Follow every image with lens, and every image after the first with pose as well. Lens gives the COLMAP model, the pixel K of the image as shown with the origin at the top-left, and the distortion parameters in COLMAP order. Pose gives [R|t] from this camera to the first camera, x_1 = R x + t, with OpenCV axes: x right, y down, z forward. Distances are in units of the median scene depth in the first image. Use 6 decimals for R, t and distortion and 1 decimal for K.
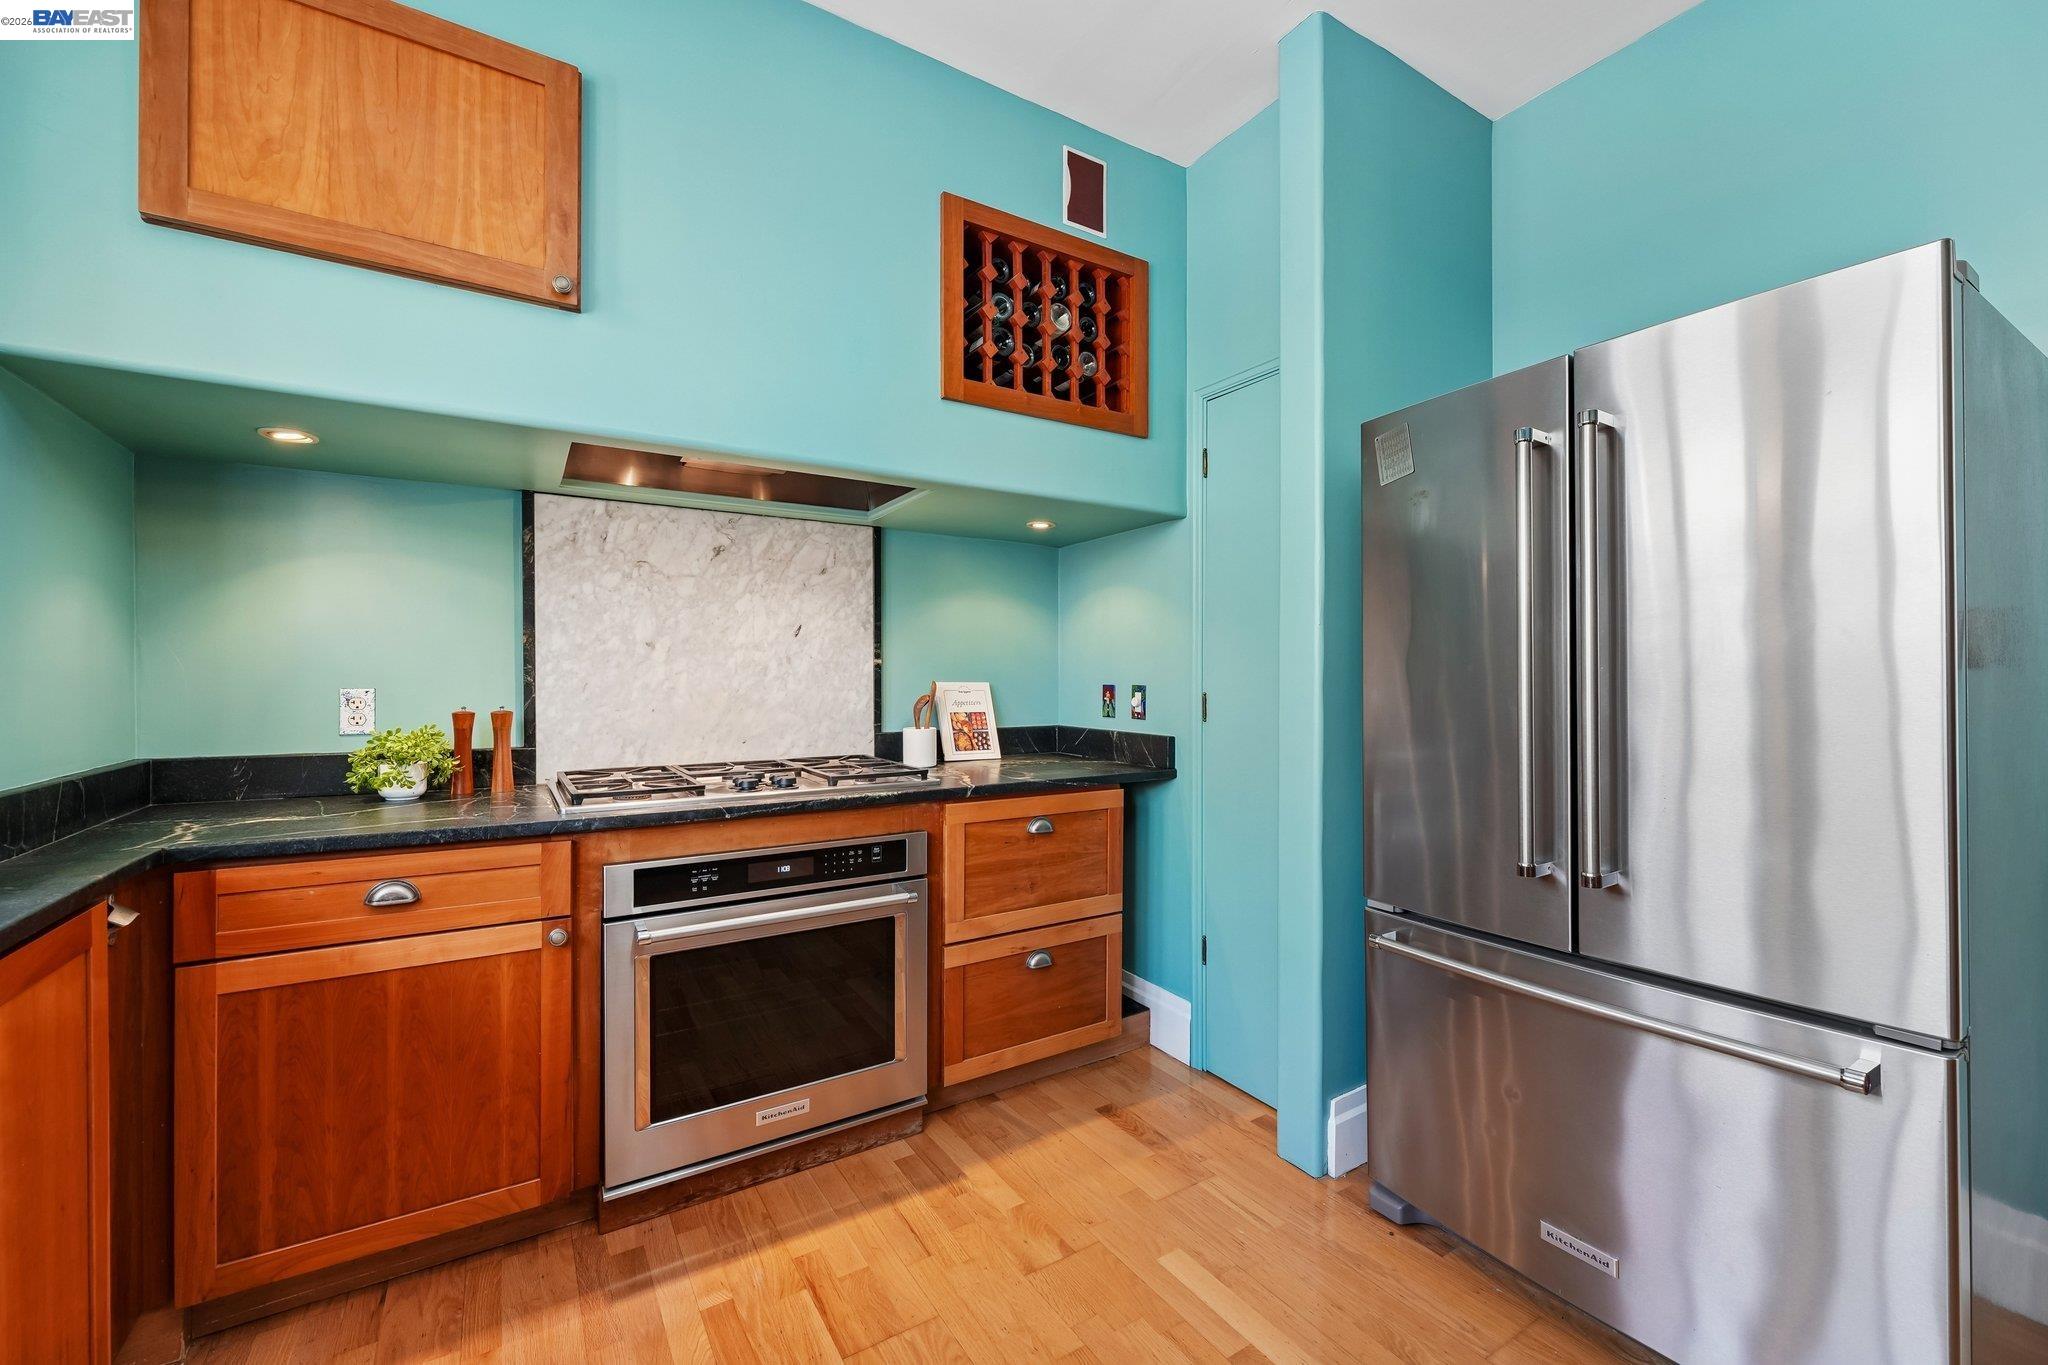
lens RADIAL K [[827.5, 0, 1024.0], [0, 827.5, 682.5], [0, 0, 1]] dist [0.000581, -0.000214]
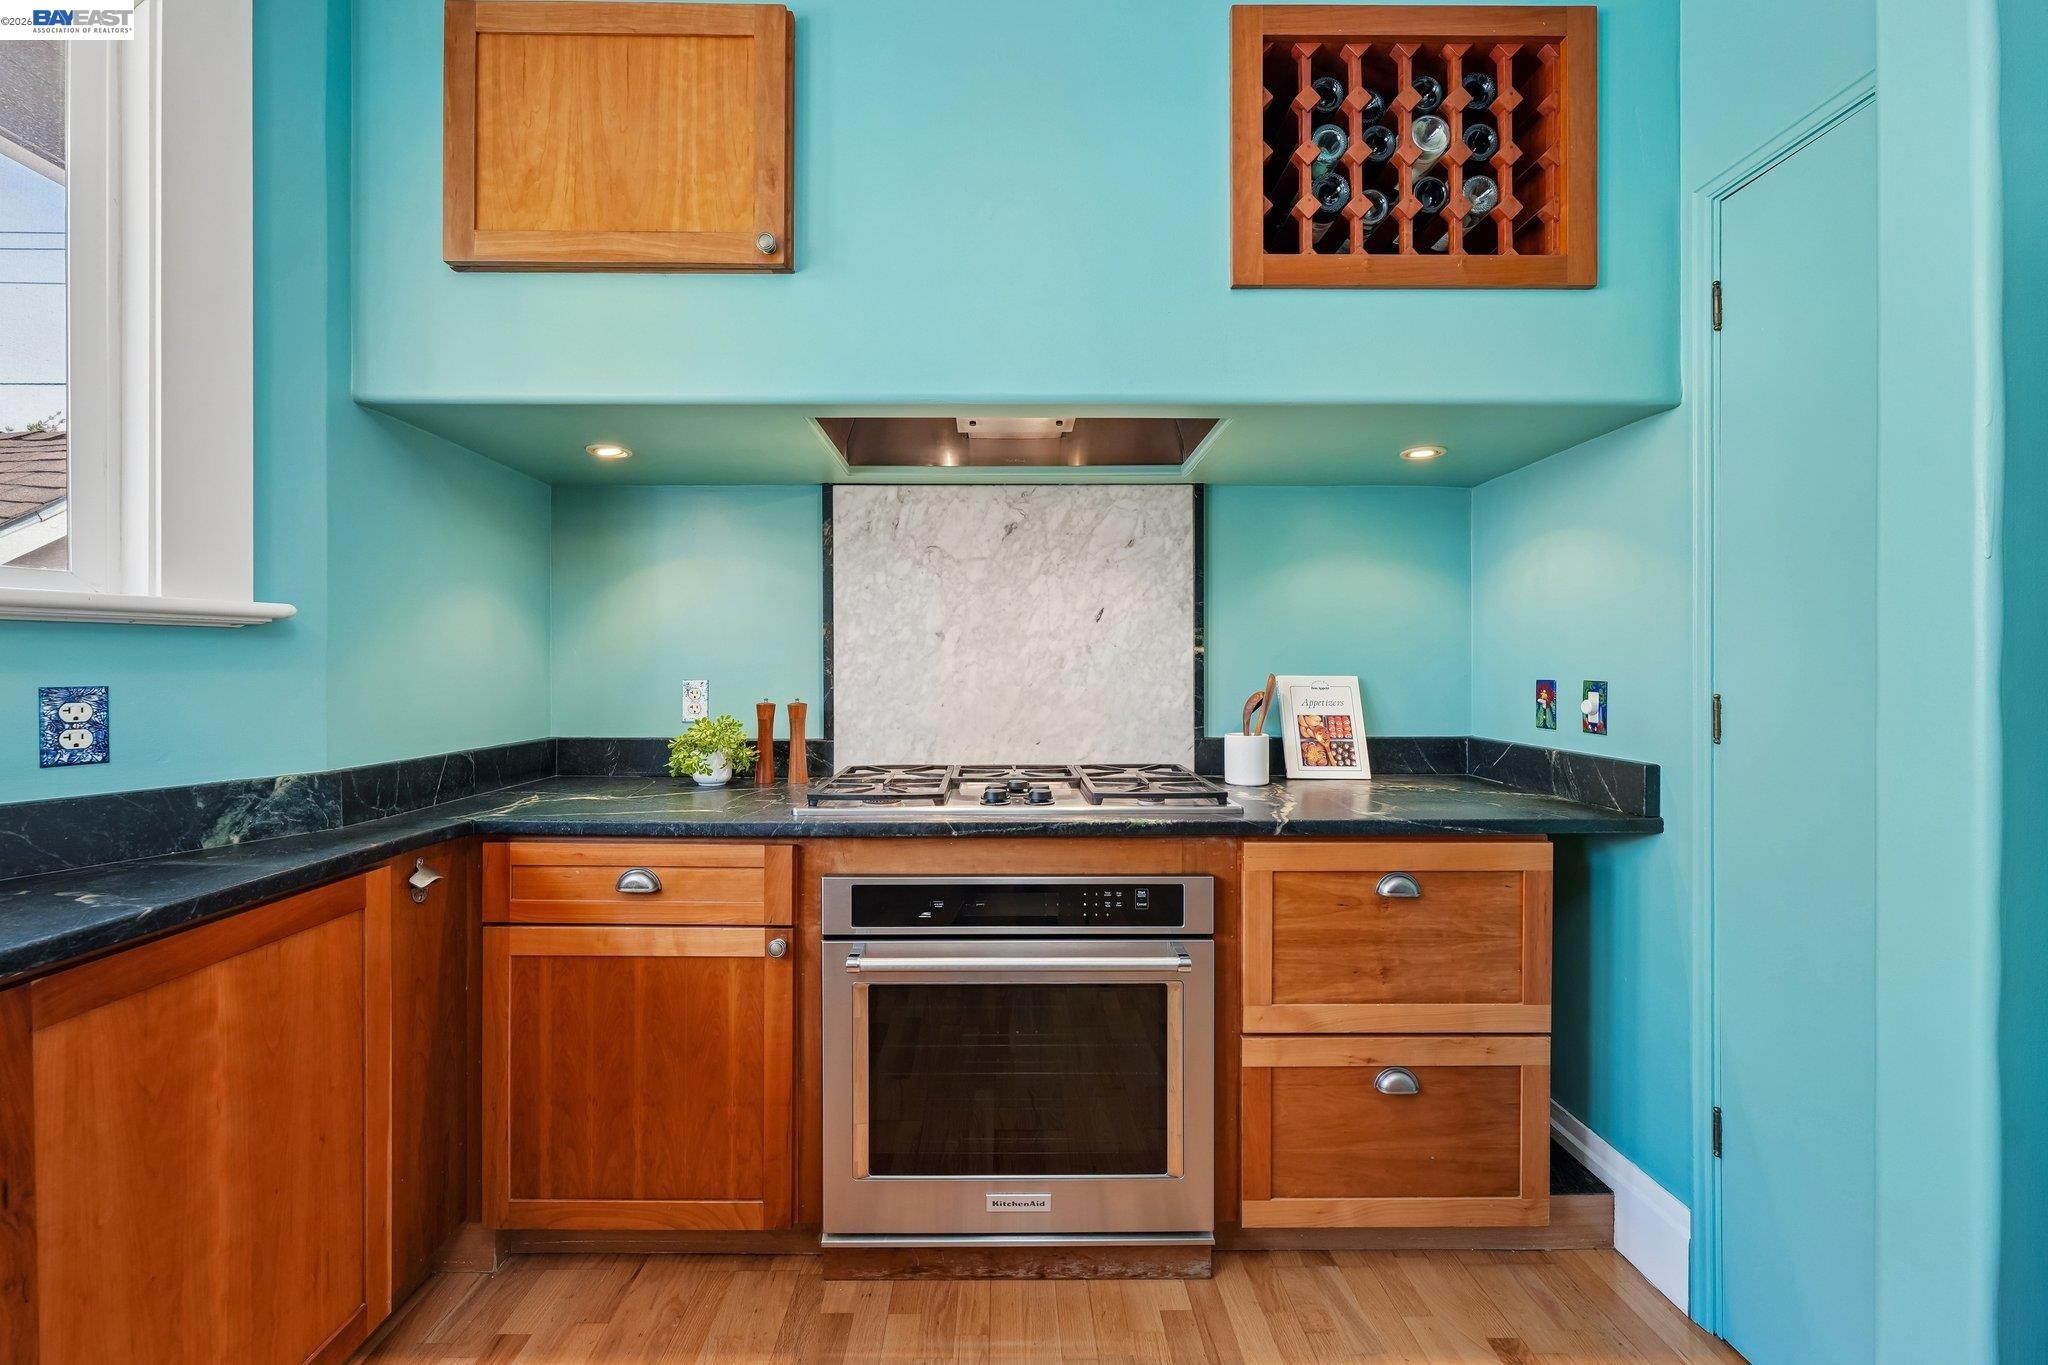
lens RADIAL K [[826.2, 0, 1008.8], [0, 826.2, 670.7], [0, 0, 1]] dist [-0.001151, -0.000477]
pose [[0.848898, -0.000469, -0.528556, 0.114734], [-0.002855, 0.999981, -0.005472, -0.000185], [0.528548, 0.006155, 0.848881, 0.265511]]
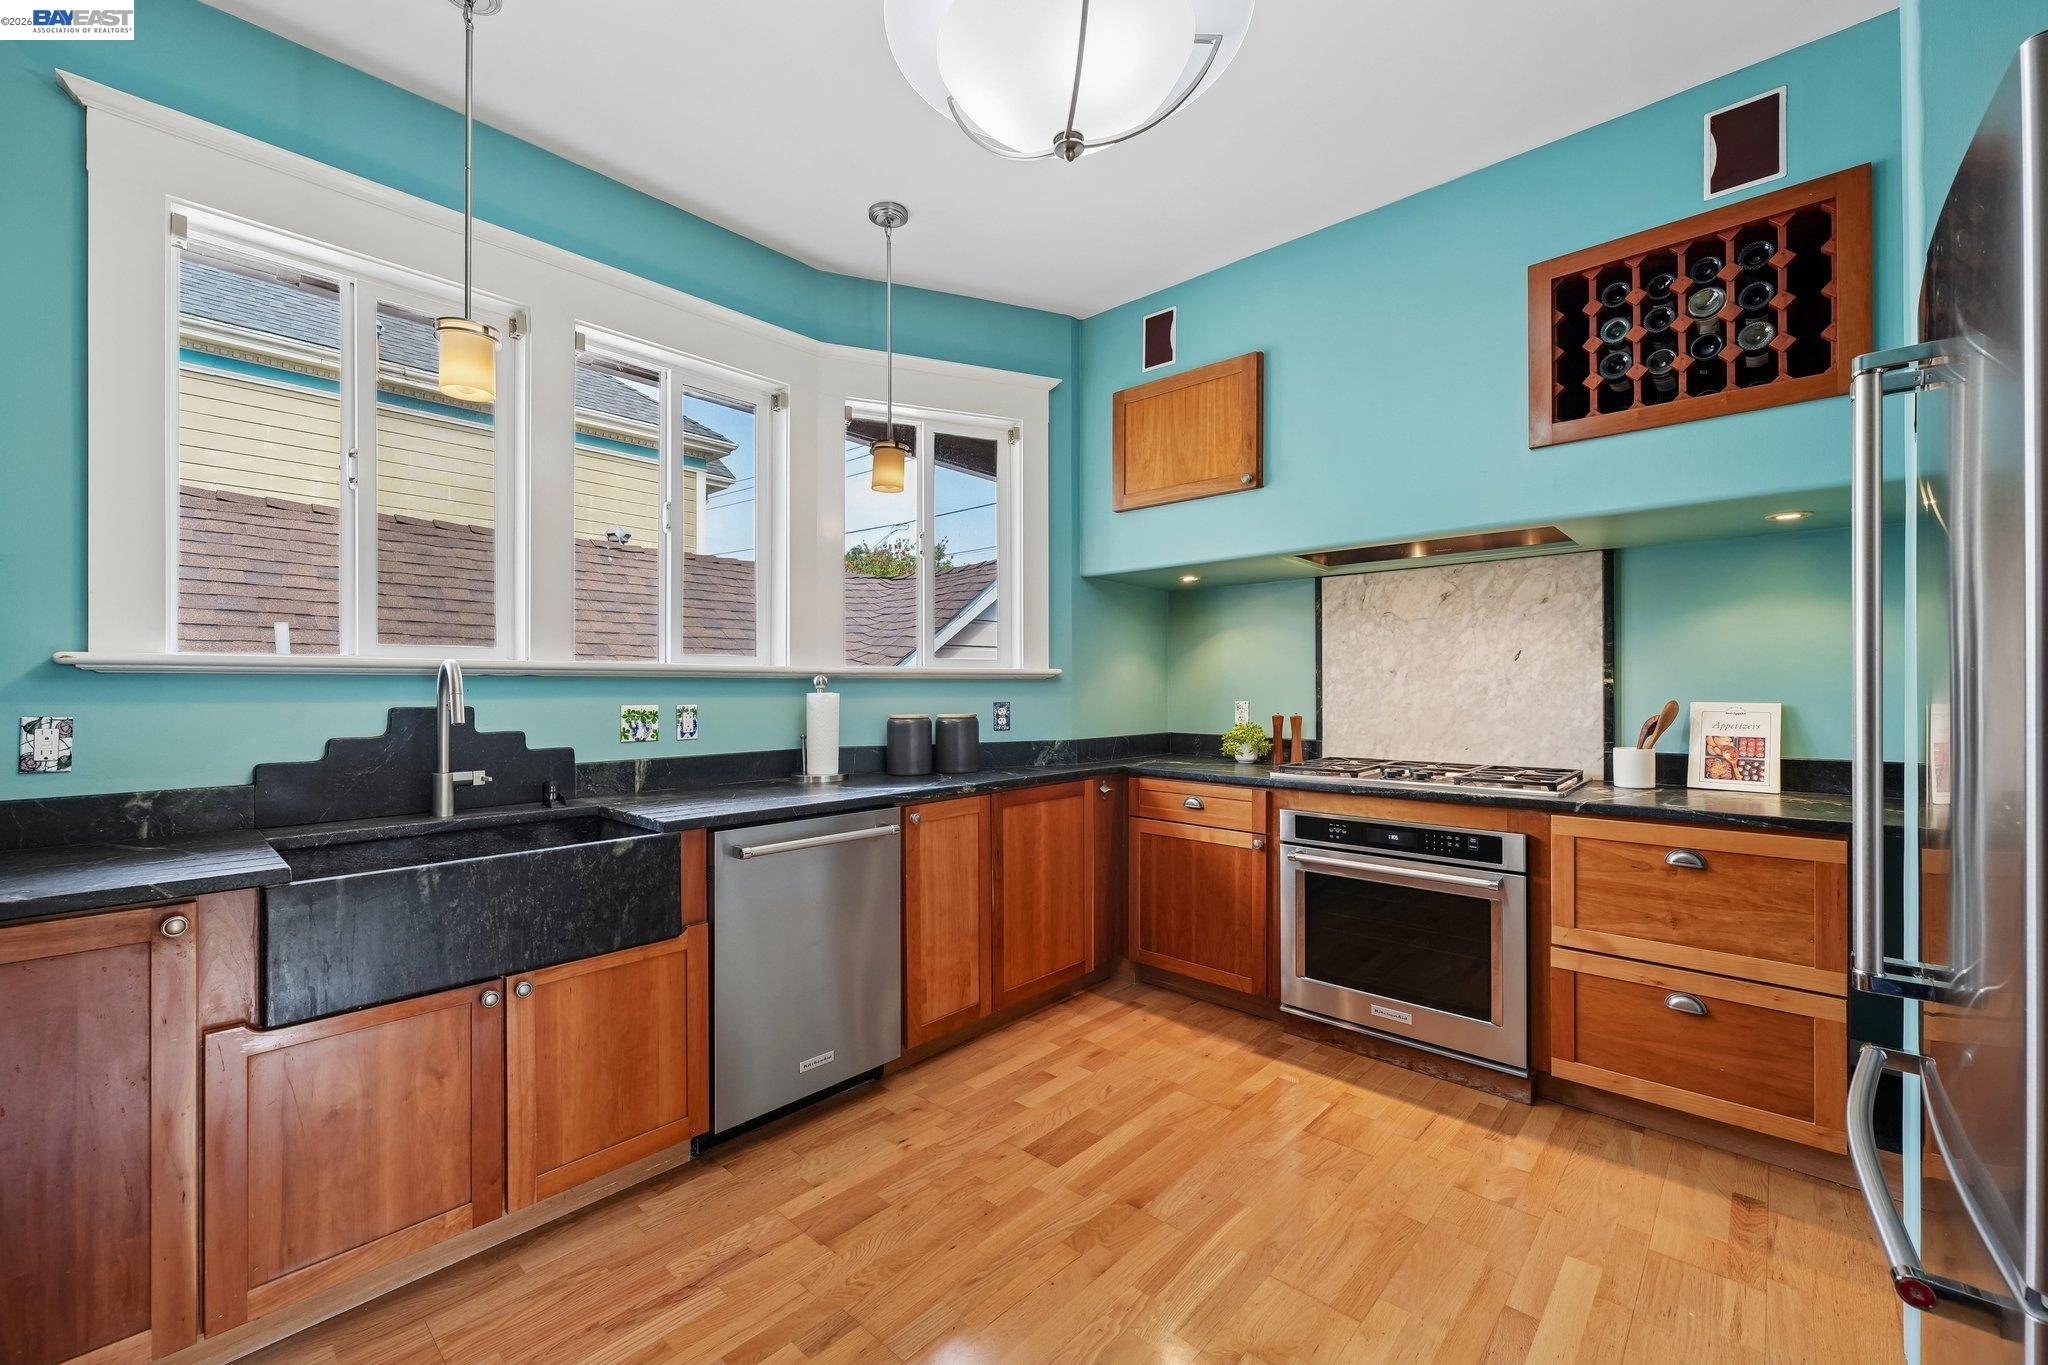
lens RADIAL K [[832.9, 0, 1017.0], [0, 832.9, 687.2], [0, 0, 1]] dist [-0.000142, -0.000144]
pose [[0.258549, -0.002503, -0.965995, 0.775445], [-0.005642, 0.999976, -0.004101, -0.011790], [0.965982, 0.006510, 0.258528, 0.037429]]
